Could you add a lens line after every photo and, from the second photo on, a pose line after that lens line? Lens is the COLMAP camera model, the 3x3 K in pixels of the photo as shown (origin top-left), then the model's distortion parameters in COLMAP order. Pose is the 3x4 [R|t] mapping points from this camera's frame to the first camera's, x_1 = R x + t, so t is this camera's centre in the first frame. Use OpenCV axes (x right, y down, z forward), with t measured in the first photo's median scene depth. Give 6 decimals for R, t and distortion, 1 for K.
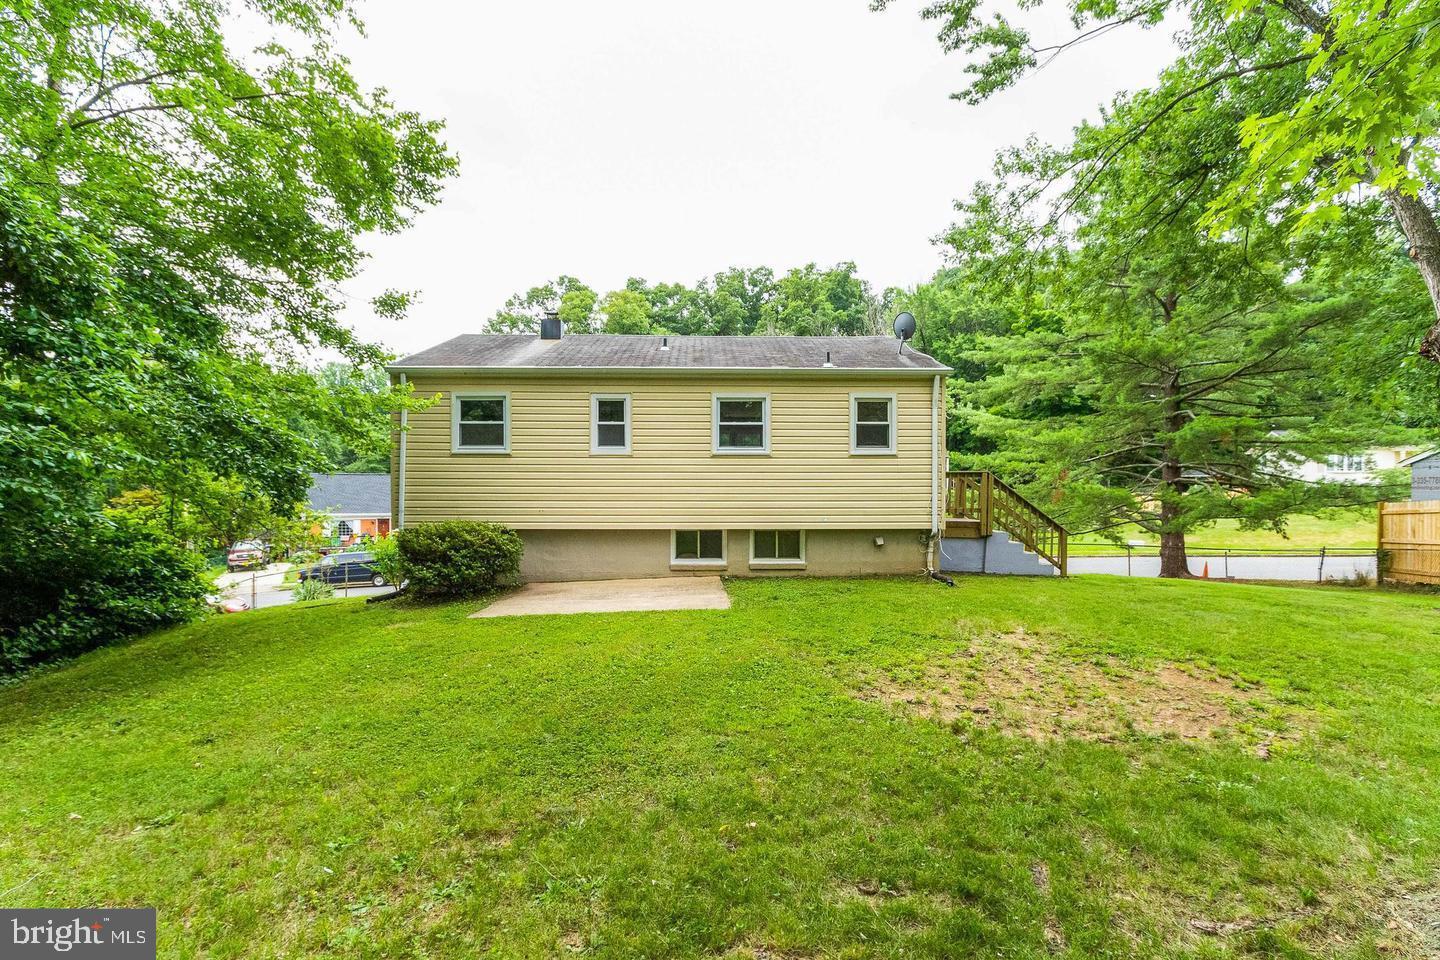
lens RADIAL K [[675.4, 0, 724.9], [0, 675.4, 504.0], [0, 0, 1]] dist [0.001721, -0.000040]
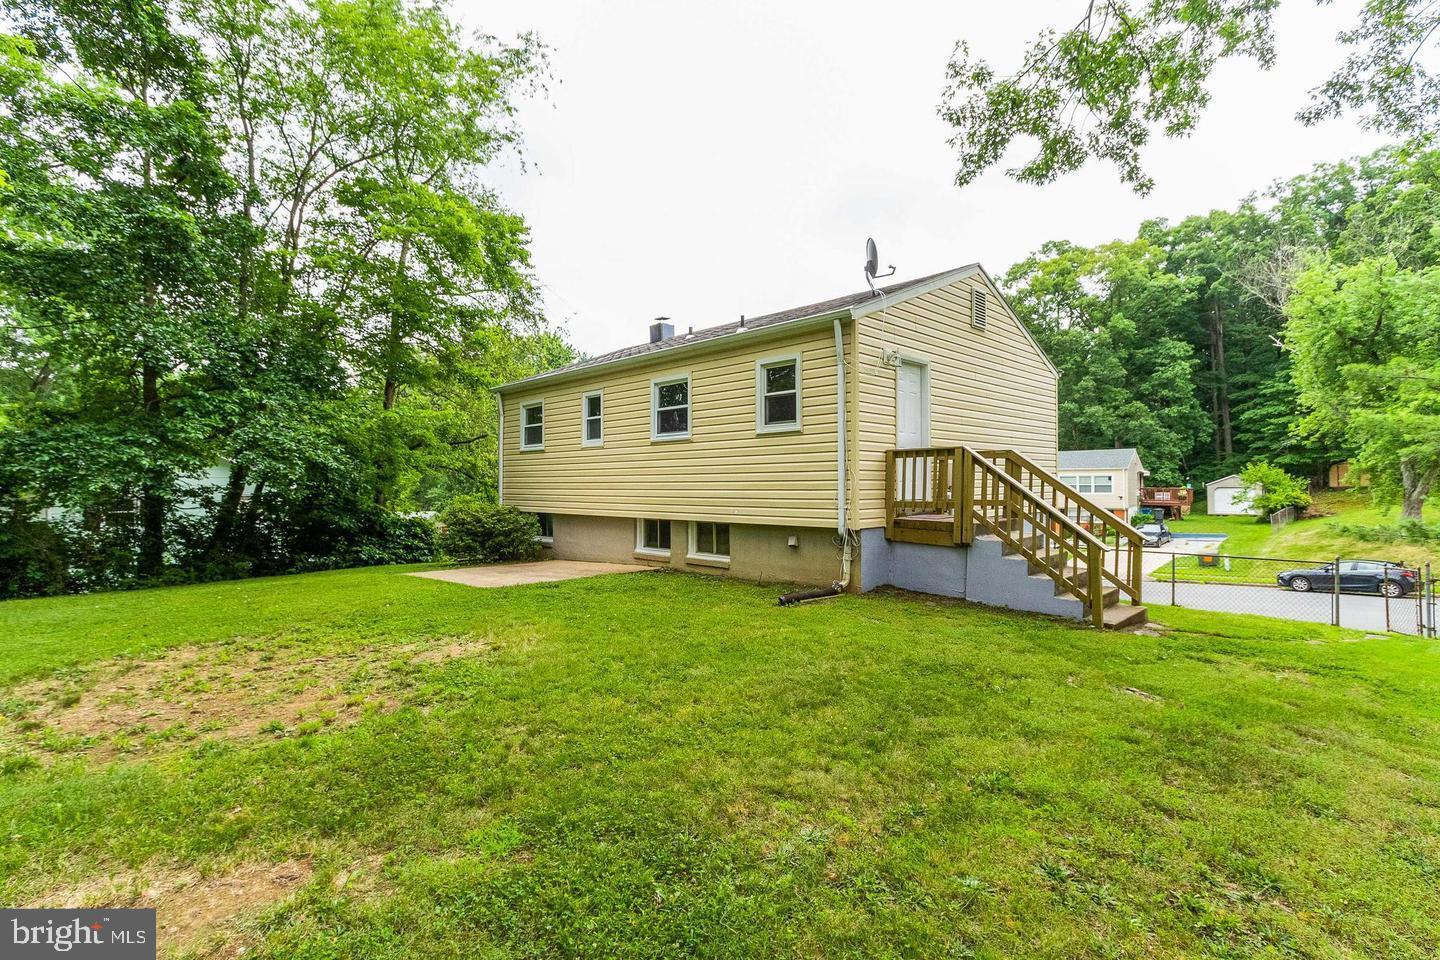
lens RADIAL K [[660.0, 0, 708.2], [0, 660.0, 485.9], [0, 0, 1]] dist [0.002574, -0.000381]
pose [[0.696838, -0.001809, -0.717226, 0.713116], [-0.001989, 0.999988, -0.004454, -0.006012], [0.717226, 0.004531, 0.696826, 0.389788]]
